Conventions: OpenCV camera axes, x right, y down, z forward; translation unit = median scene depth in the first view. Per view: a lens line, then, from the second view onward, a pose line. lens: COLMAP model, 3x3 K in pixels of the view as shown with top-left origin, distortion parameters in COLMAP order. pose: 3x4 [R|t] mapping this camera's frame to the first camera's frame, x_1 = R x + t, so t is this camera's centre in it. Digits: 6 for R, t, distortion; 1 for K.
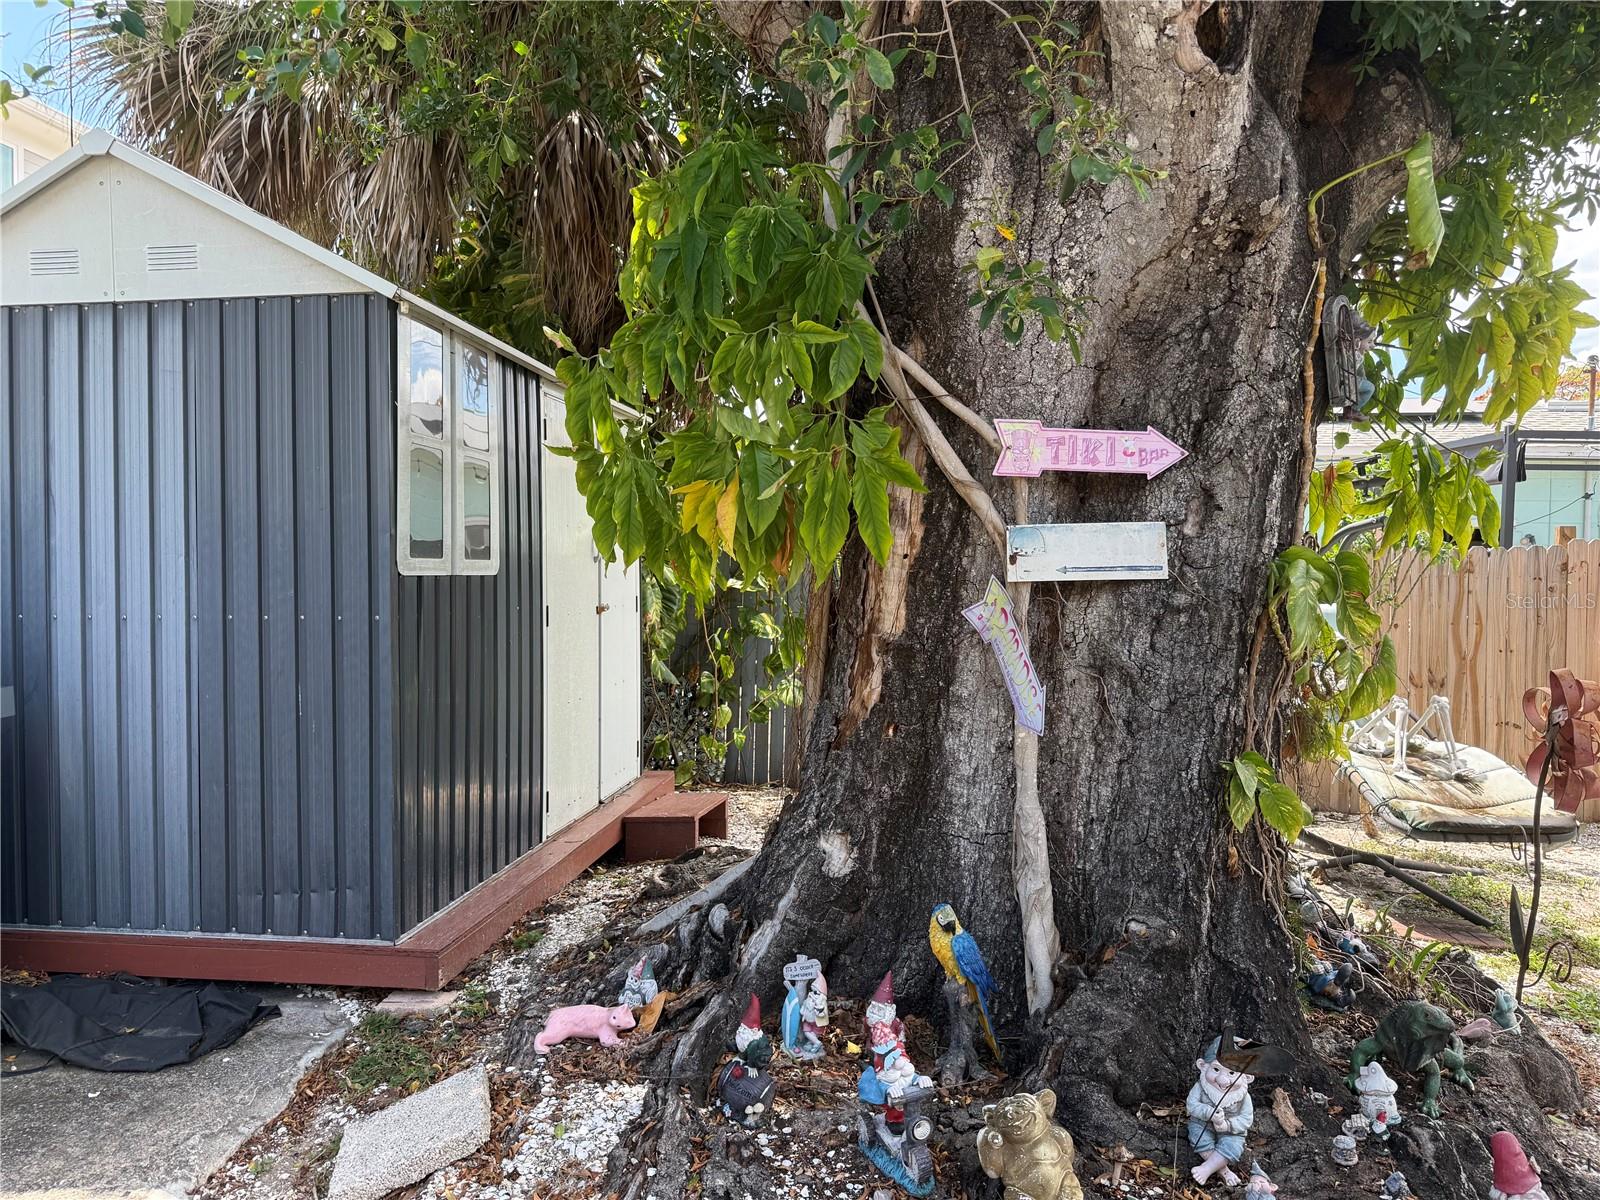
lens RADIAL K [[1129.3, 0, 807.9], [0, 1129.3, 583.2], [0, 0, 1]] dist [0.135020, -0.156603]
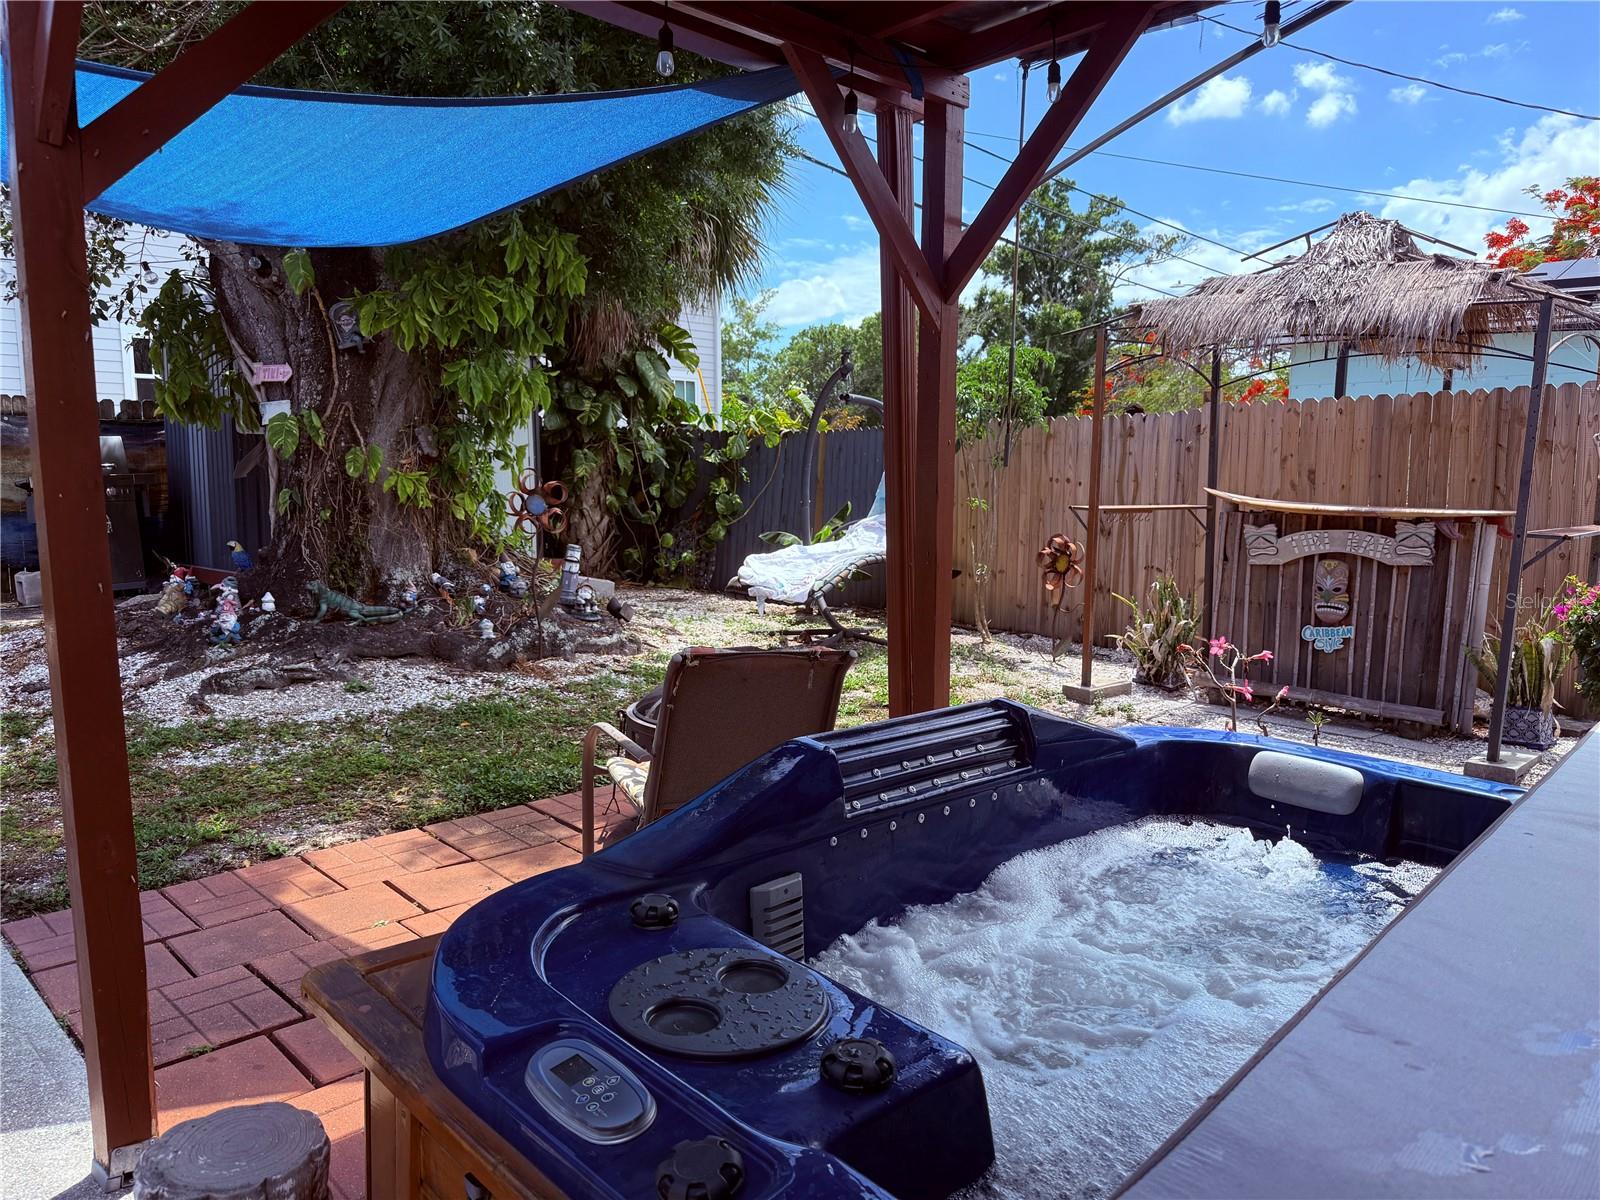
lens RADIAL K [[1129.3, 0, 807.9], [0, 1129.3, 583.2], [0, 0, 1]] dist [0.135020, -0.156603]
pose [[0.774739, 0.057716, -0.629641, 1.053556], [-0.010091, 0.996827, 0.078958, 0.050427], [0.632200, -0.054818, 0.772864, -0.102395]]
